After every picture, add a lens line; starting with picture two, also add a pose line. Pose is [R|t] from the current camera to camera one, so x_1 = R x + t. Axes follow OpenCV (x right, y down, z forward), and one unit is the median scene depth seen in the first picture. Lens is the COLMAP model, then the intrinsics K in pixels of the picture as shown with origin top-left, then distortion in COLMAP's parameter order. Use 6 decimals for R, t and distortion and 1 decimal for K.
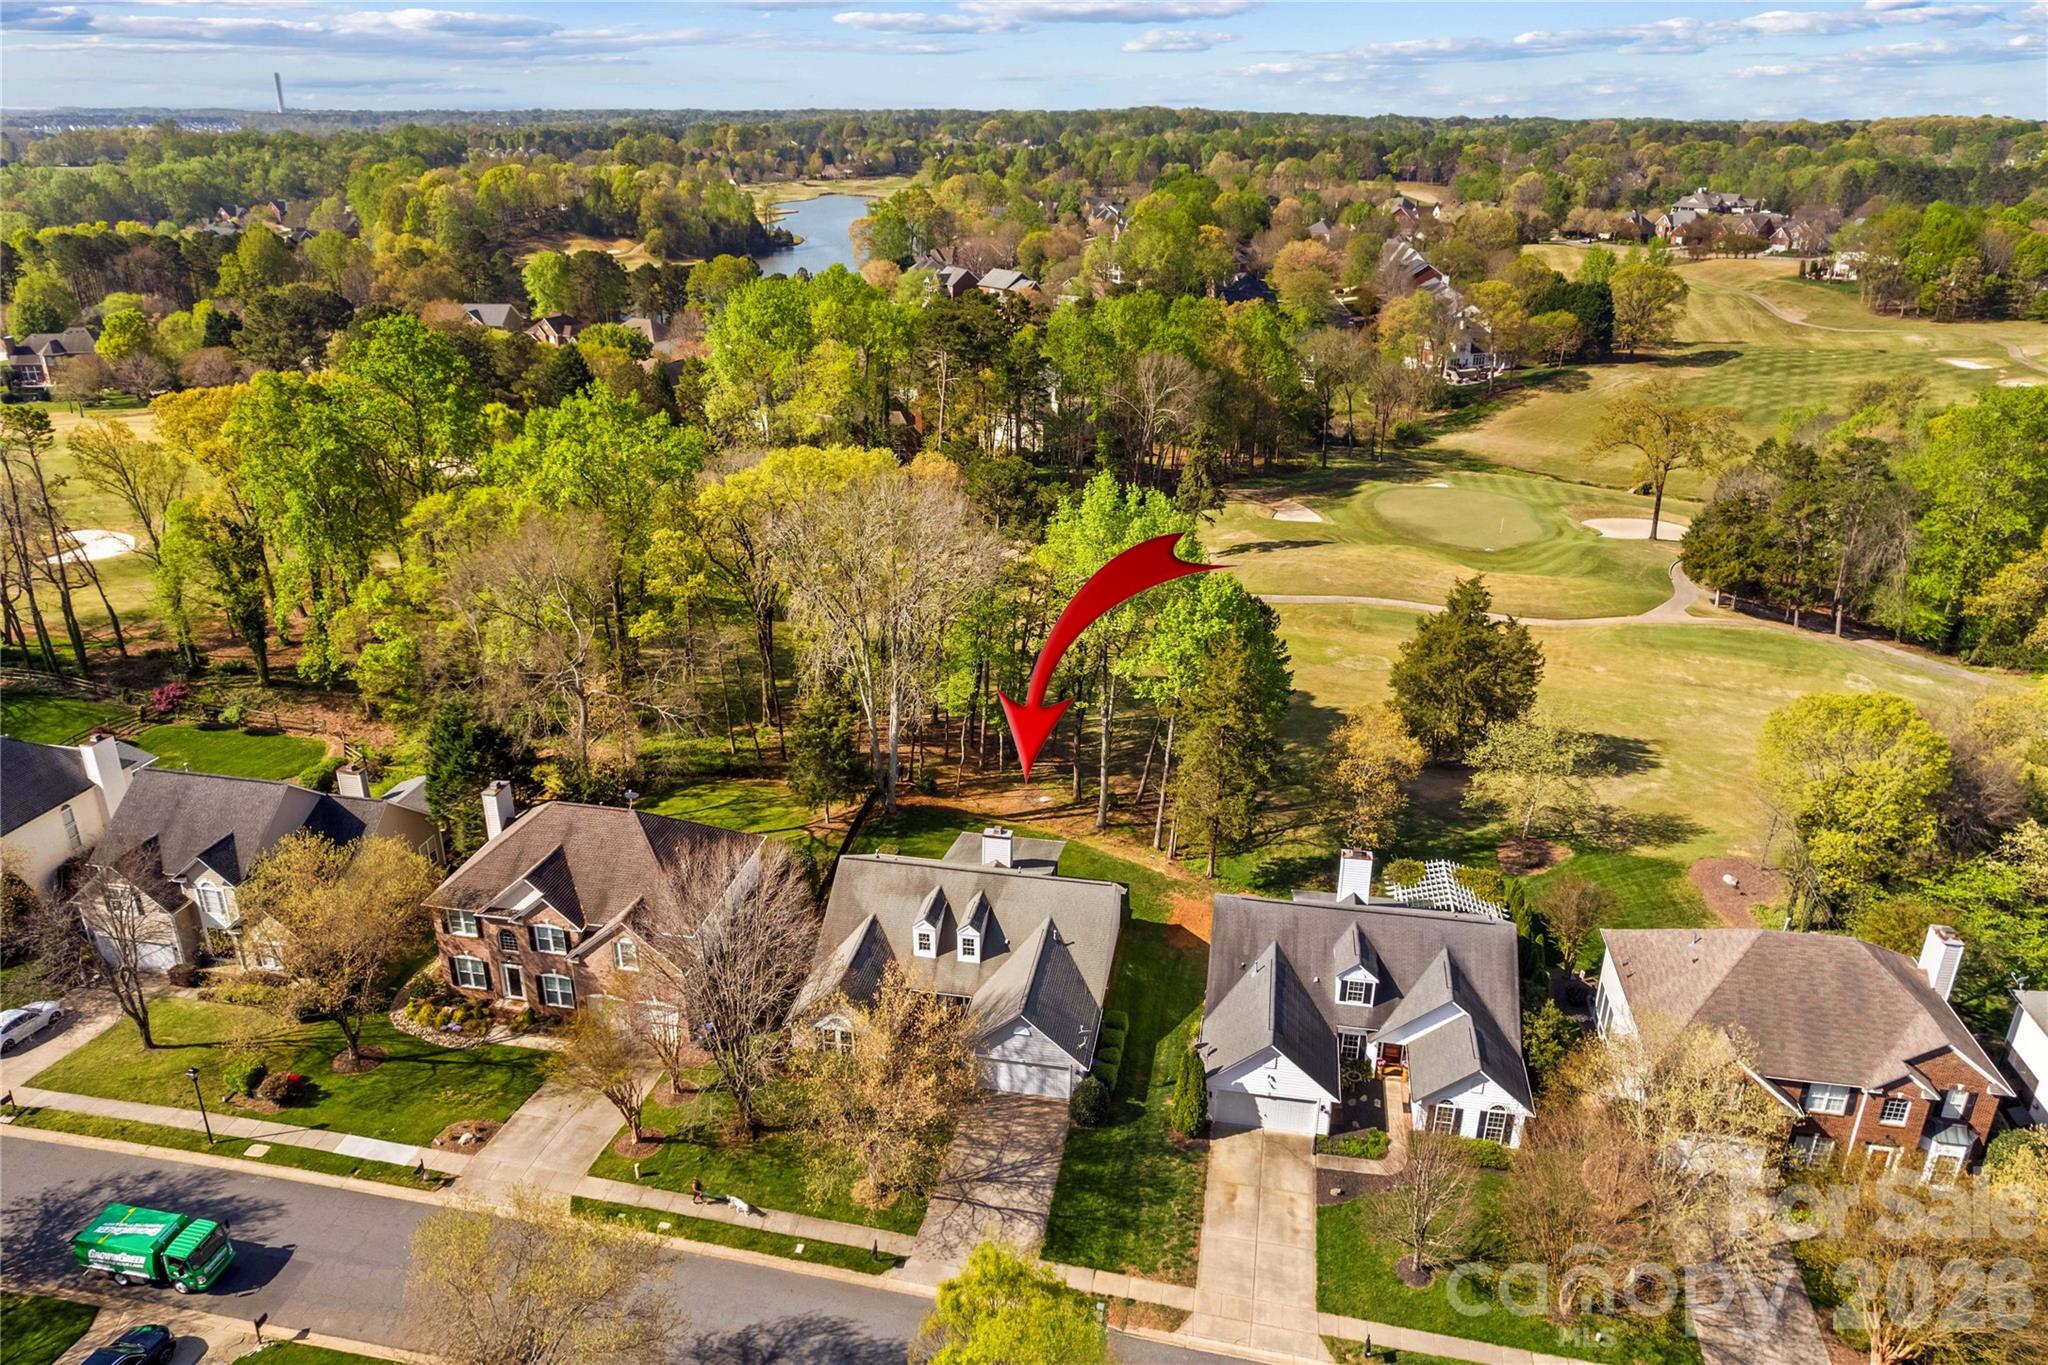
lens RADIAL K [[1346.7, 0, 1024.0], [0, 1346.7, 682.5], [0, 0, 1]] dist [-0.031679, 0.005590]
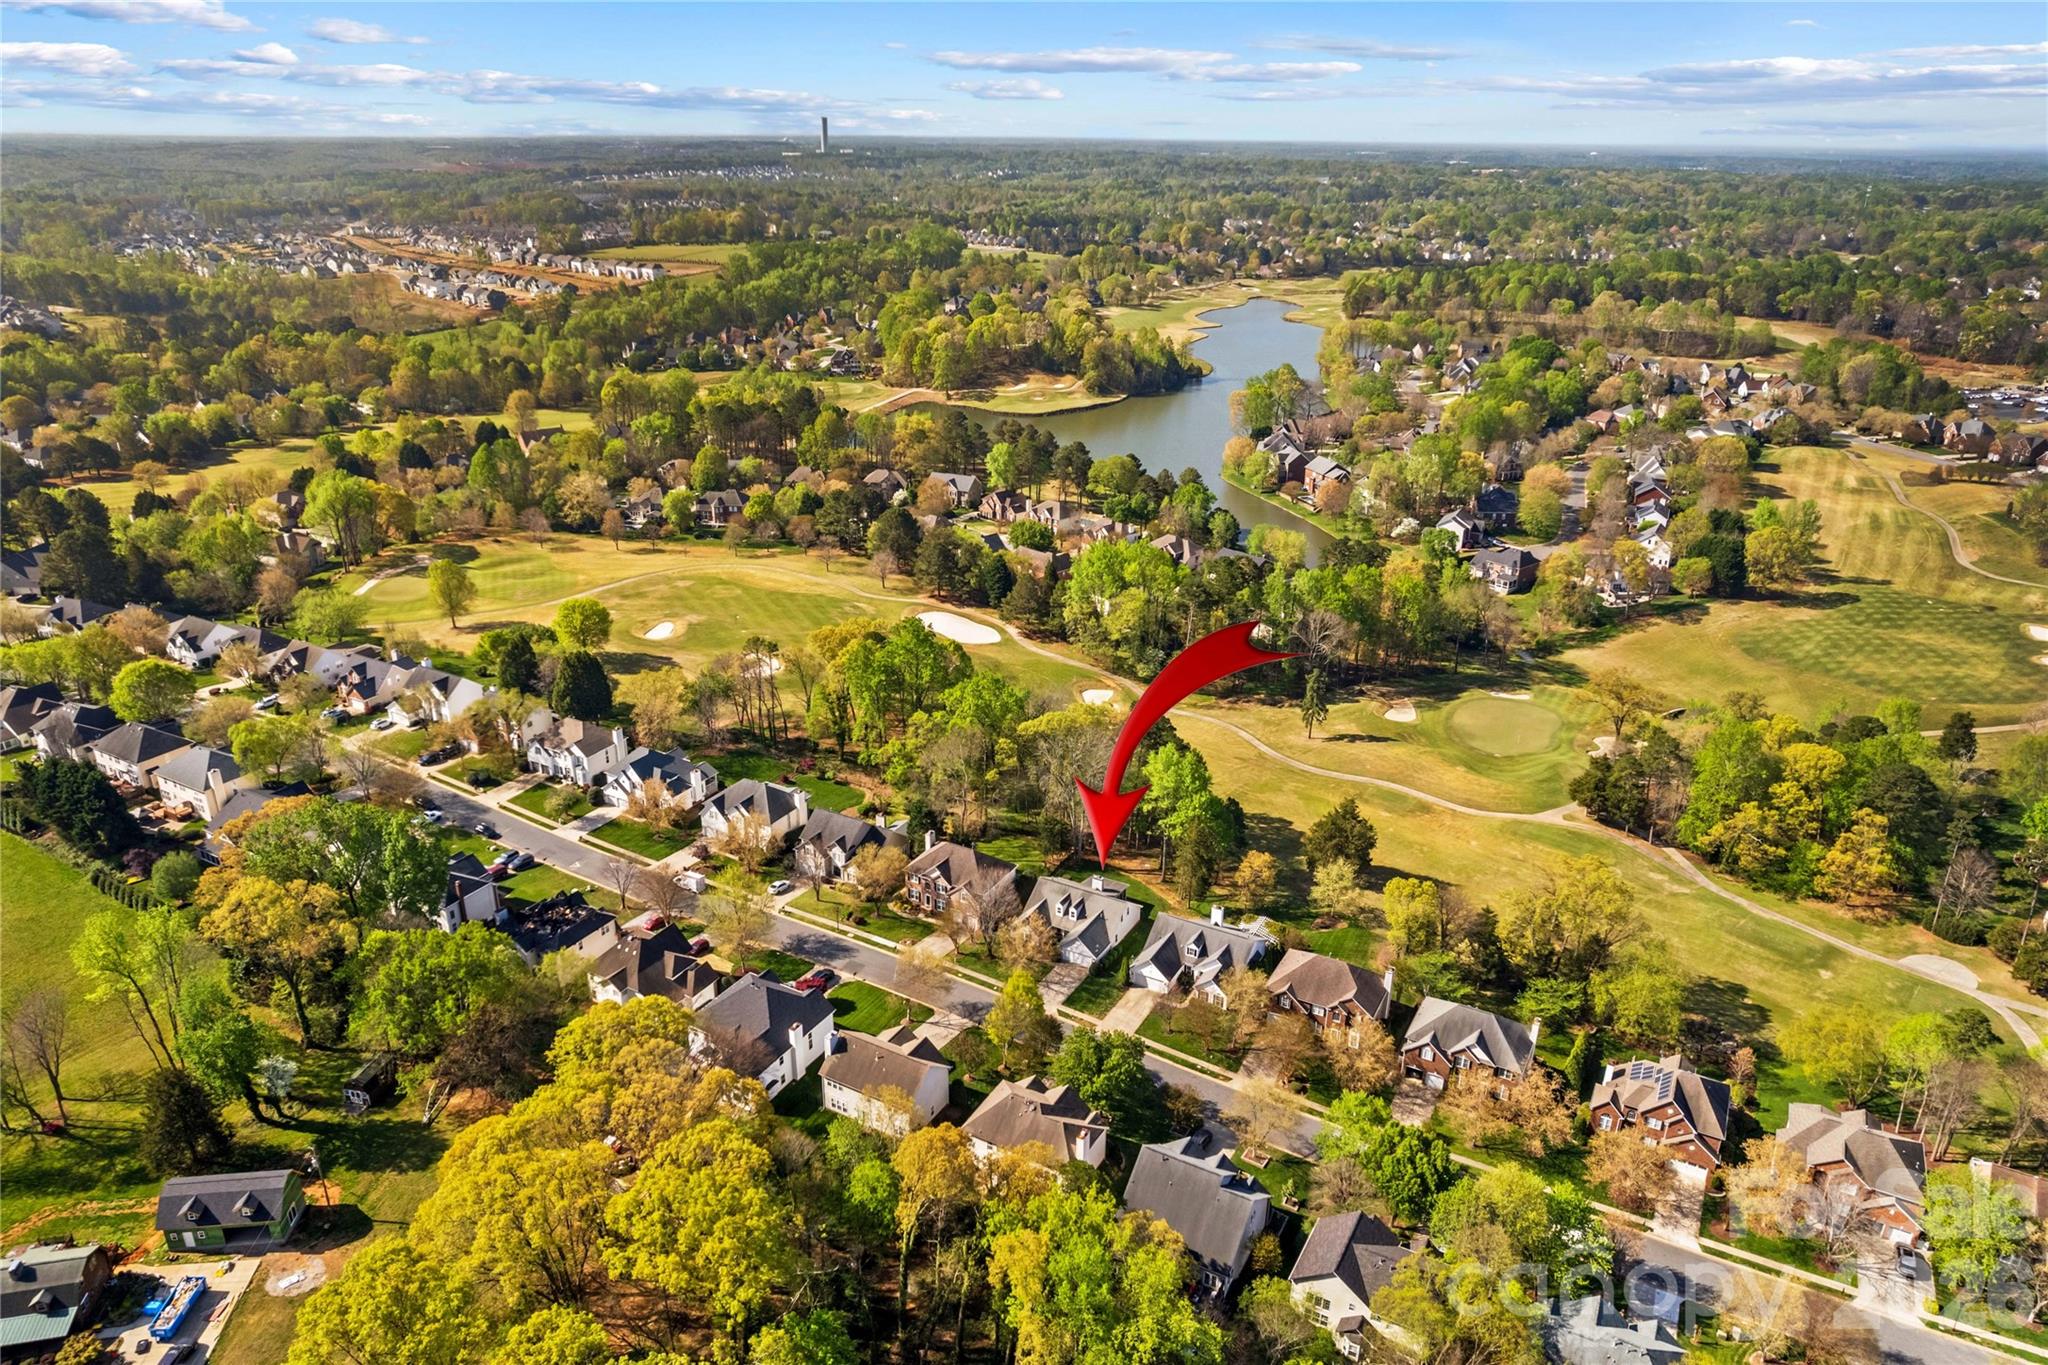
lens RADIAL K [[1346.7, 0, 1024.0], [0, 1346.7, 682.5], [0, 0, 1]] dist [-0.031679, 0.005590]
pose [[0.944512, 0.123209, -0.304495, 0.622497], [-0.124663, 0.992090, 0.014740, -0.303198], [0.303903, 0.024037, 0.952400, -1.662545]]
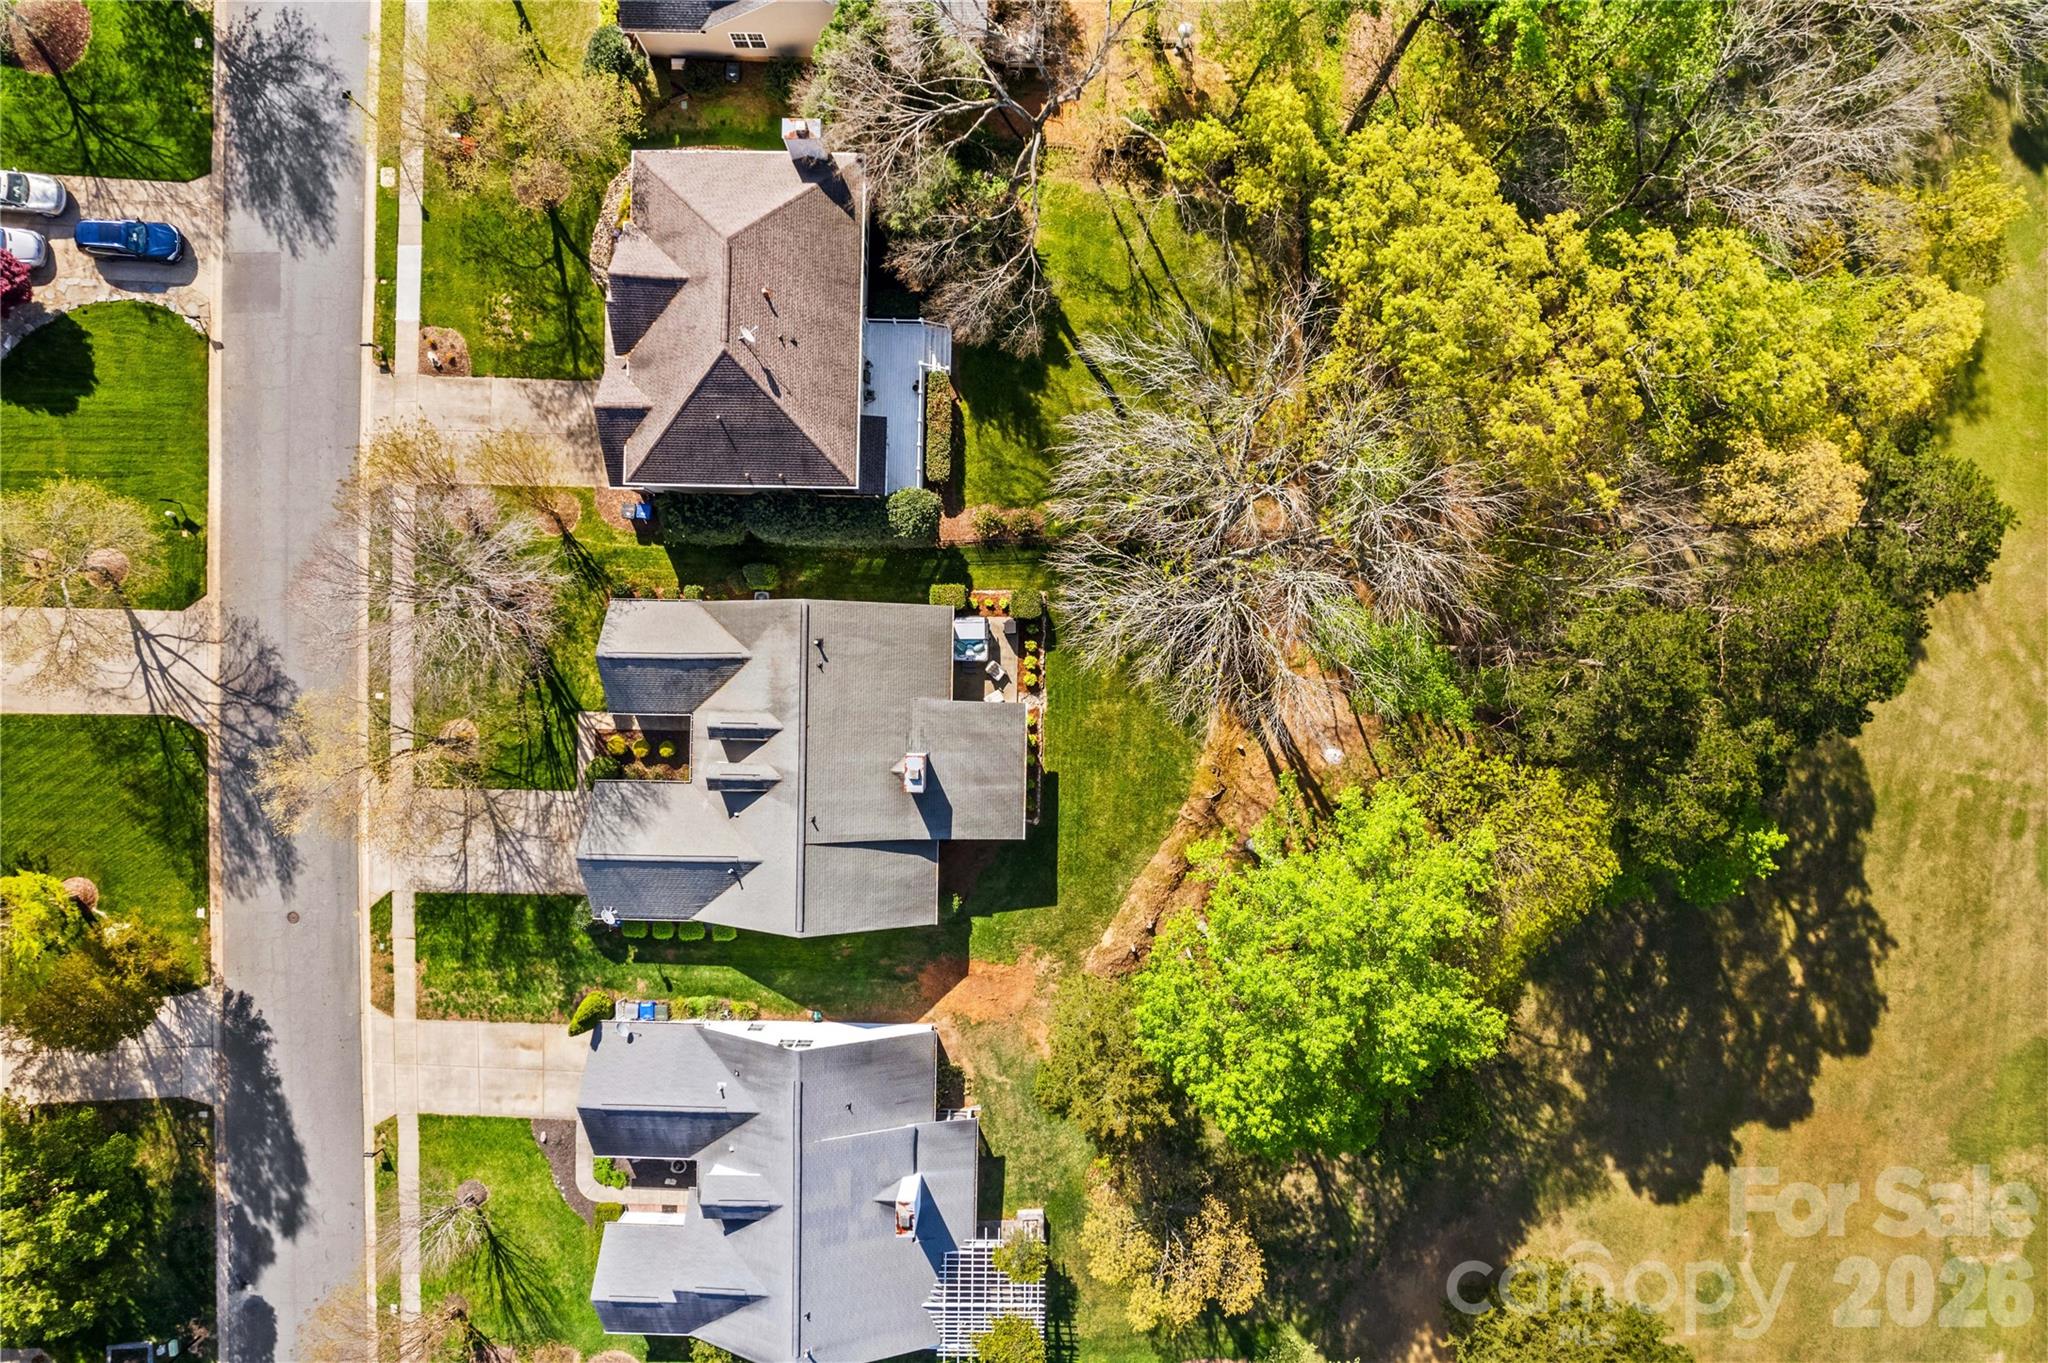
lens RADIAL K [[1346.7, 0, 1024.0], [0, 1346.7, 681.5], [0, 0, 1]] dist [-0.031679, 0.005590]
pose [[0.160314, 0.987046, 0.006261, -0.067667], [-0.390844, 0.057653, 0.918650, -0.639085], [0.906389, -0.149720, 0.395024, 0.746249]]
